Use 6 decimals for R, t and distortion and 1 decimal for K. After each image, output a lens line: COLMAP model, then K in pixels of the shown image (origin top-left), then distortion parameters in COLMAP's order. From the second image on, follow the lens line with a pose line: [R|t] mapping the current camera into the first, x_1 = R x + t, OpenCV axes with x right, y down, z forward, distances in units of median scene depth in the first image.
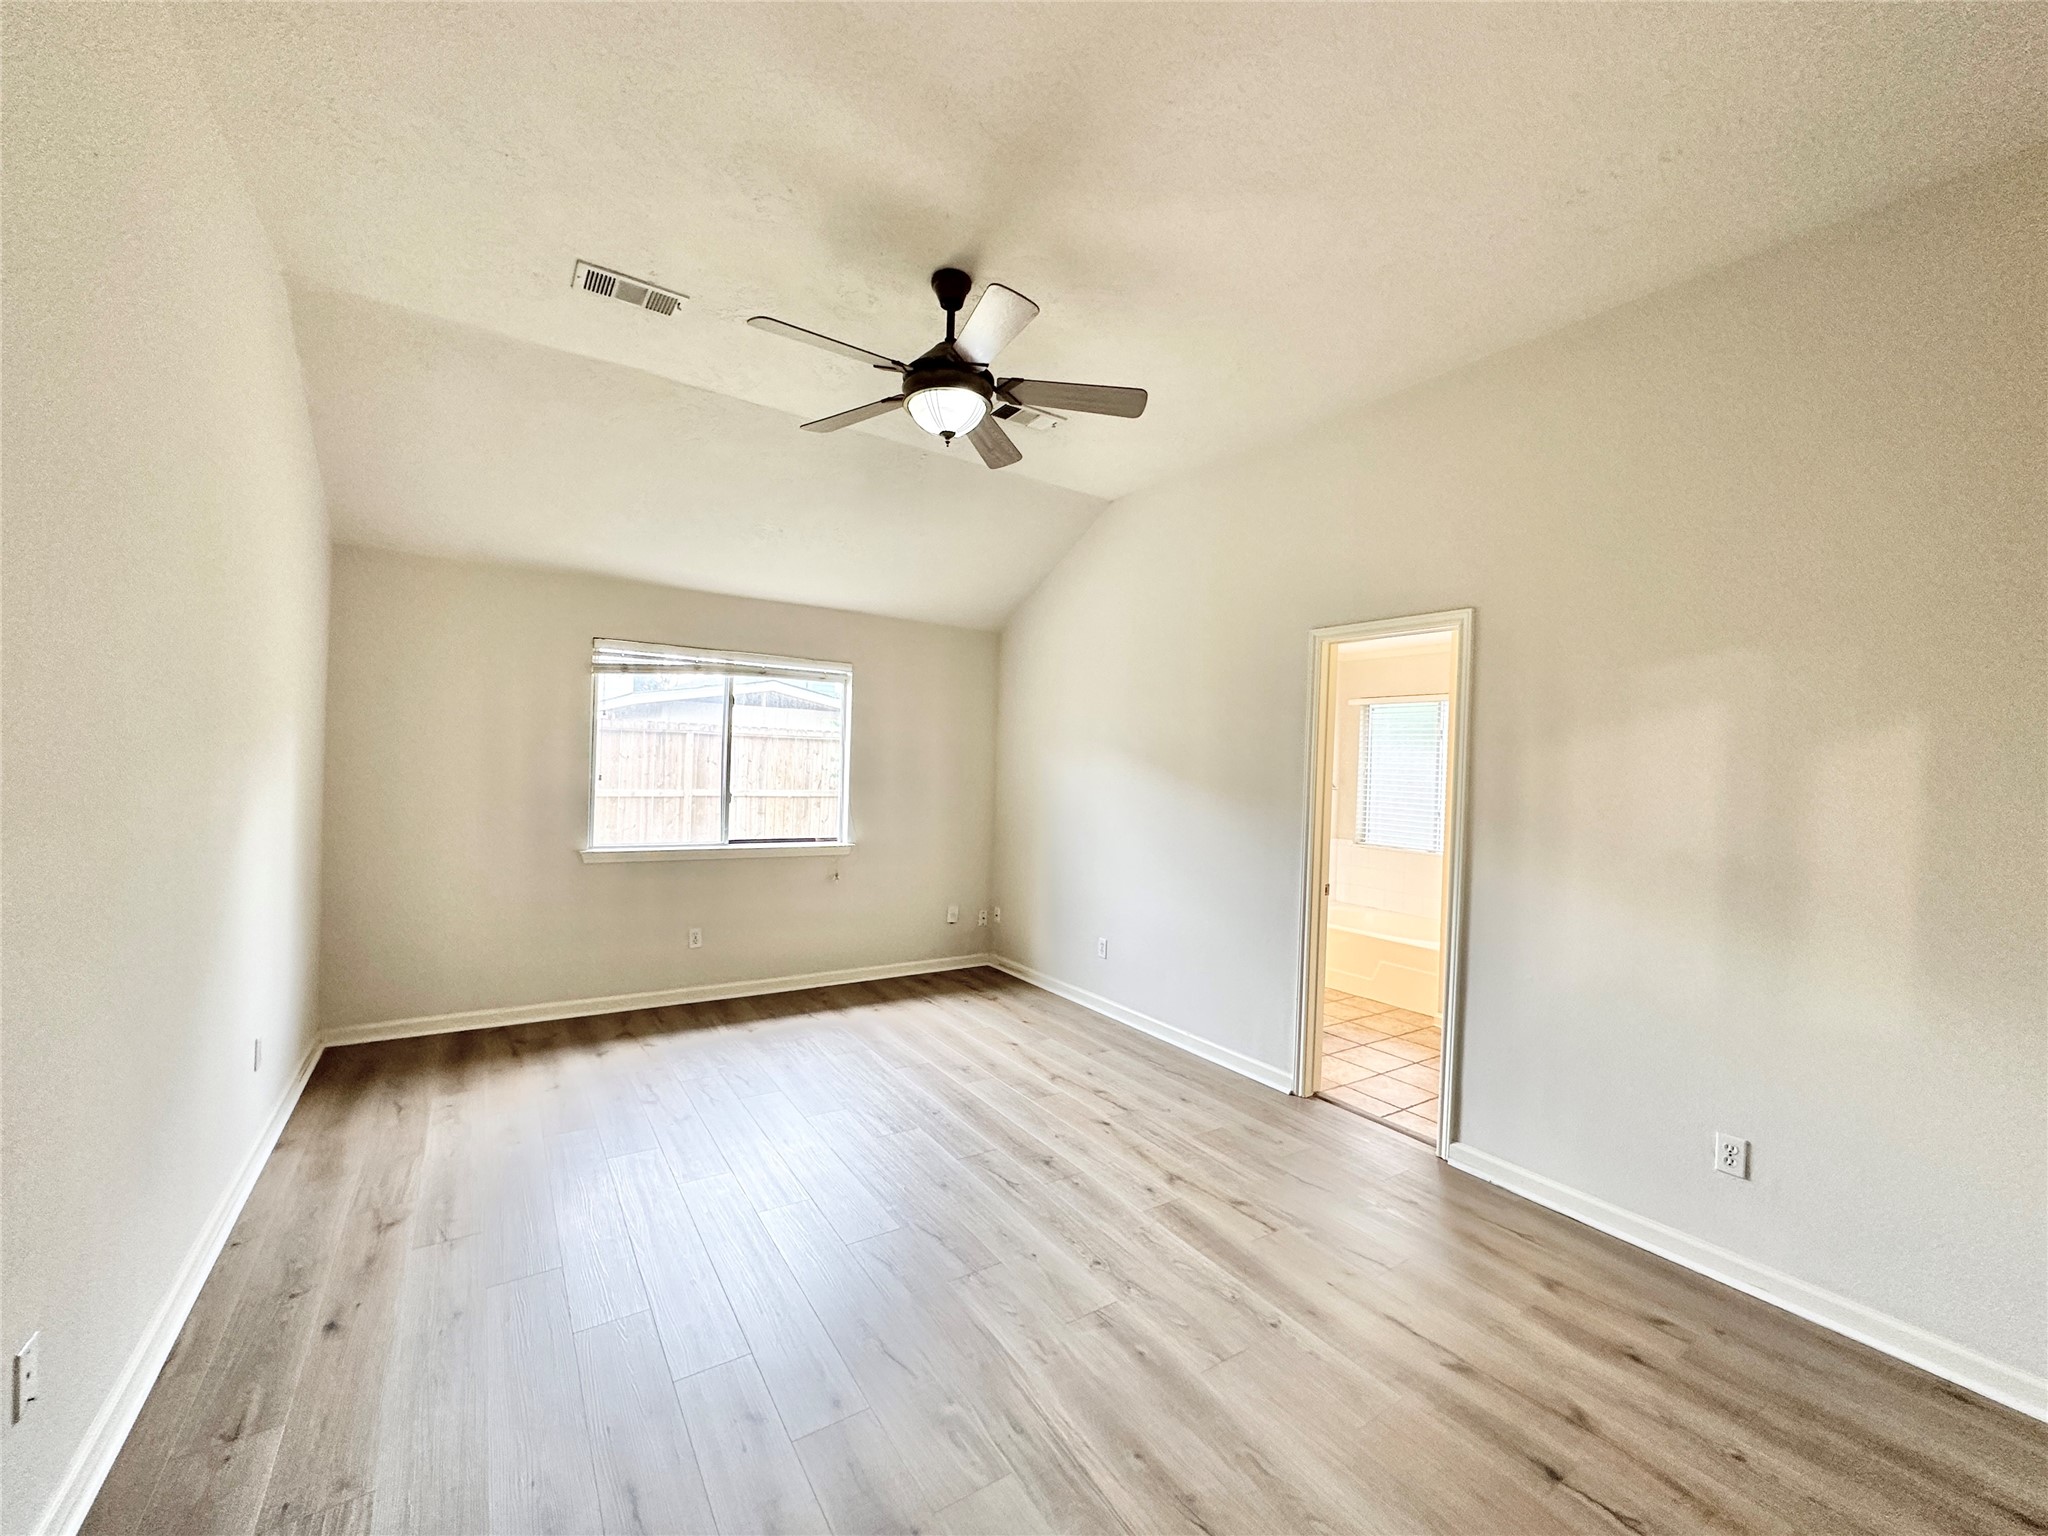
lens RADIAL K [[813.5, 0, 1023.3], [0, 813.5, 756.1], [0, 0, 1]] dist [-0.001245, 0.000242]
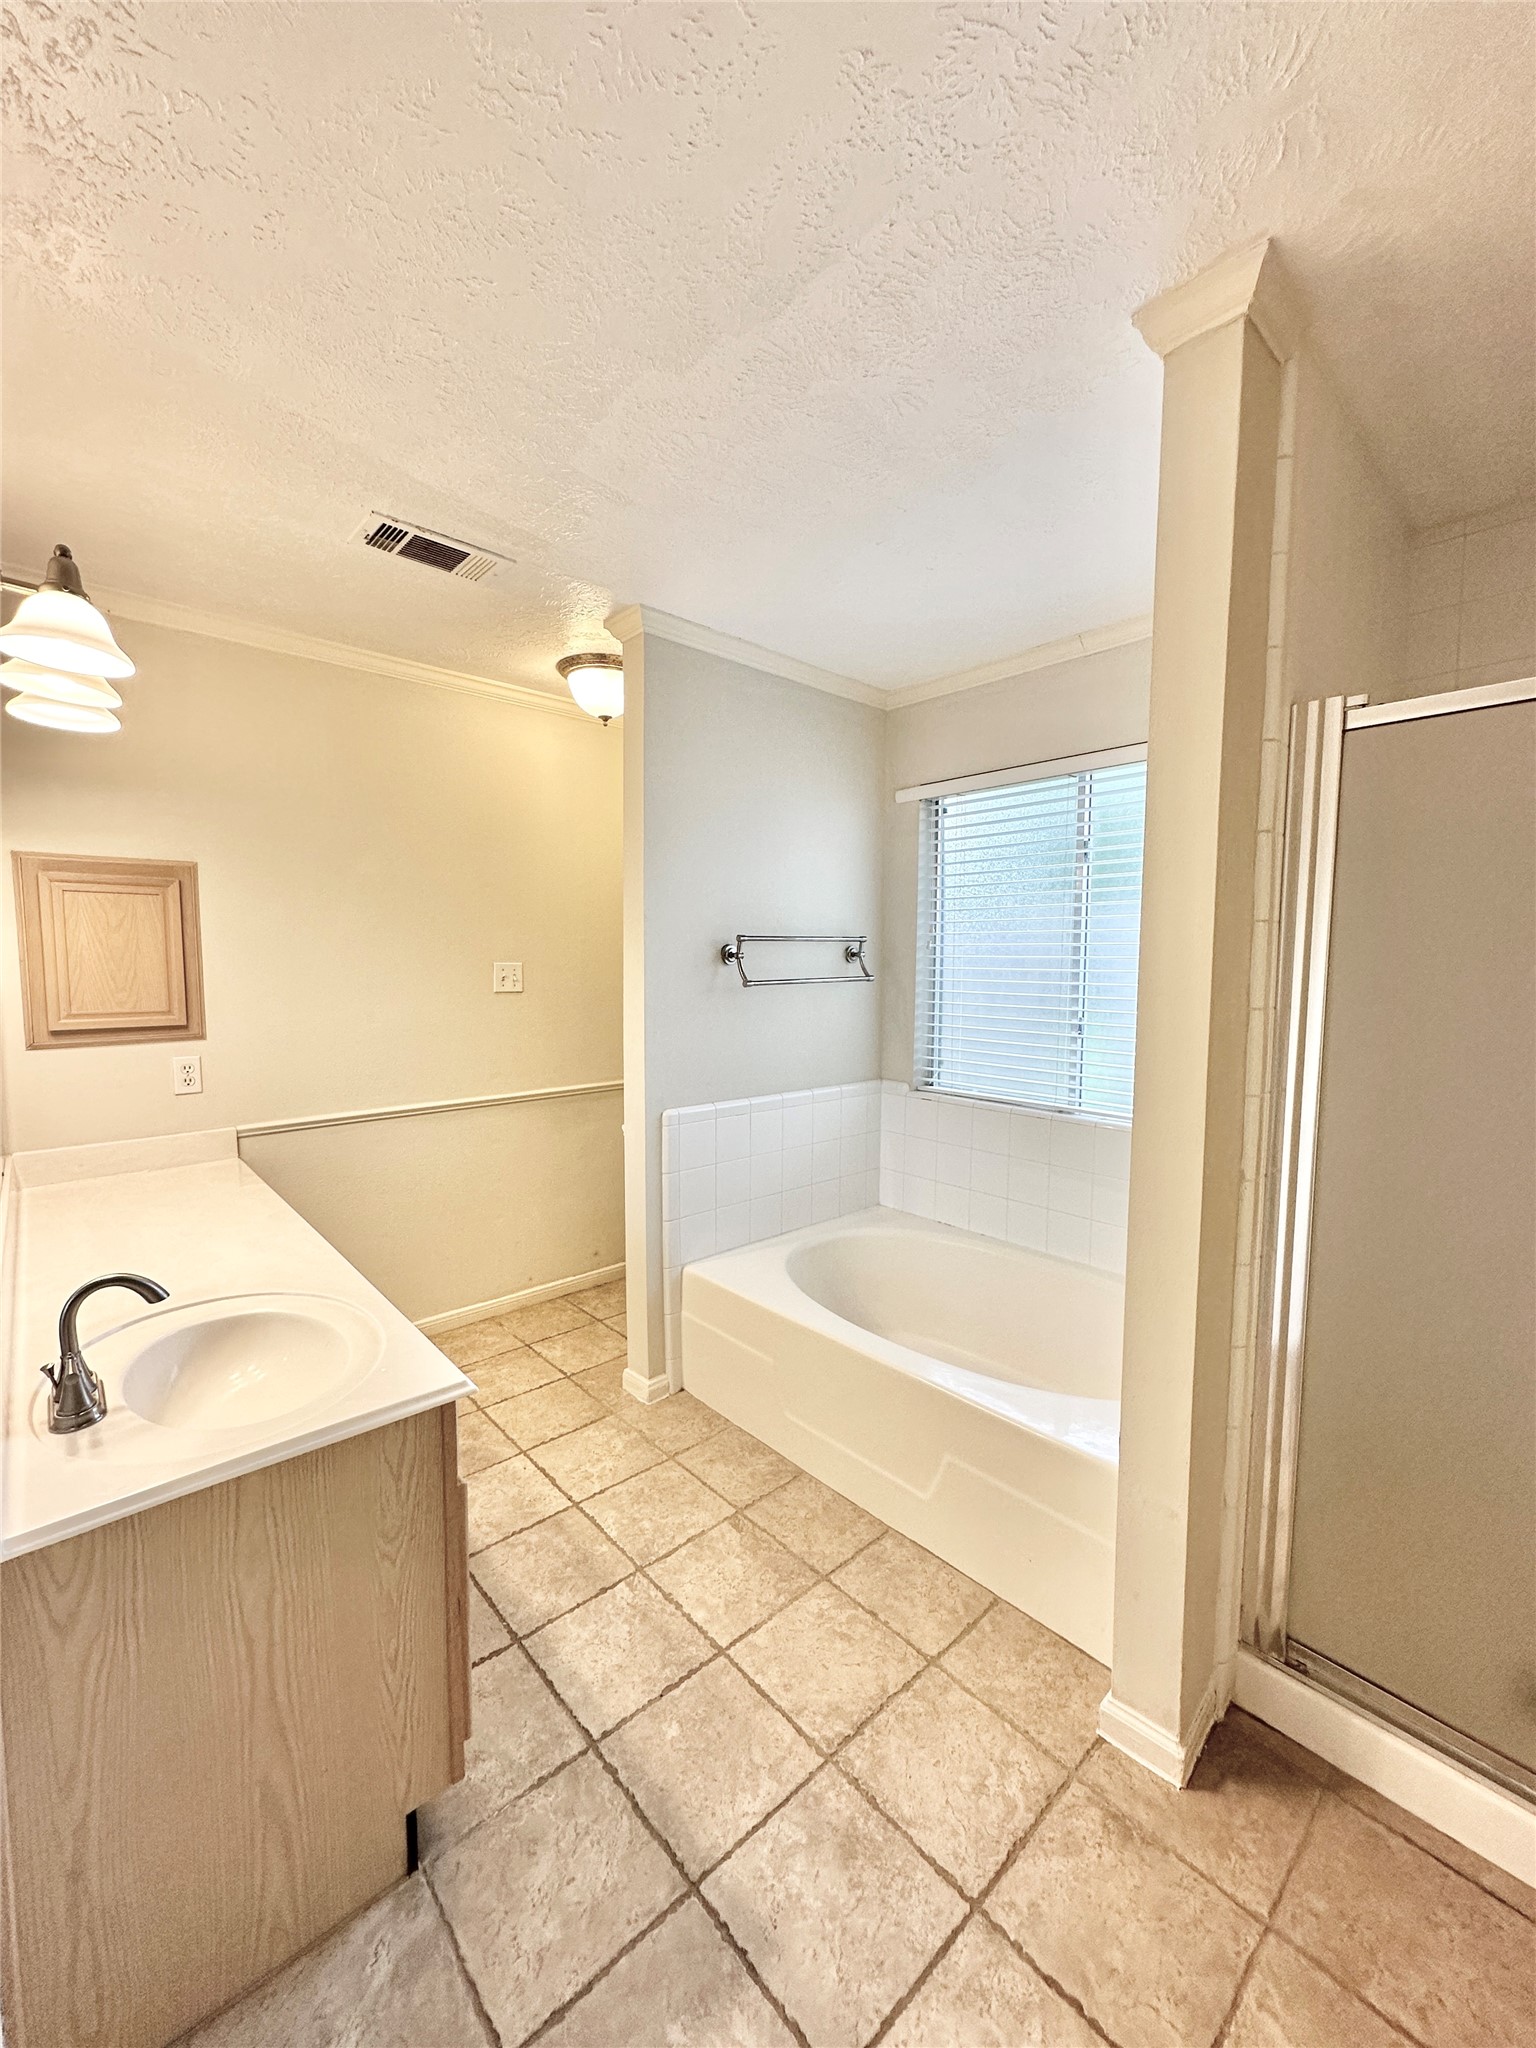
lens RADIAL K [[813.5, 0, 768.4], [0, 813.5, 1016.8], [0, 0, 1]] dist [-0.001245, 0.000242]
pose [[0.988981, -0.043777, 0.141421, 0.256491], [0.032896, 0.996381, 0.078382, 0.022871], [-0.144341, -0.072866, 0.986842, 0.539256]]
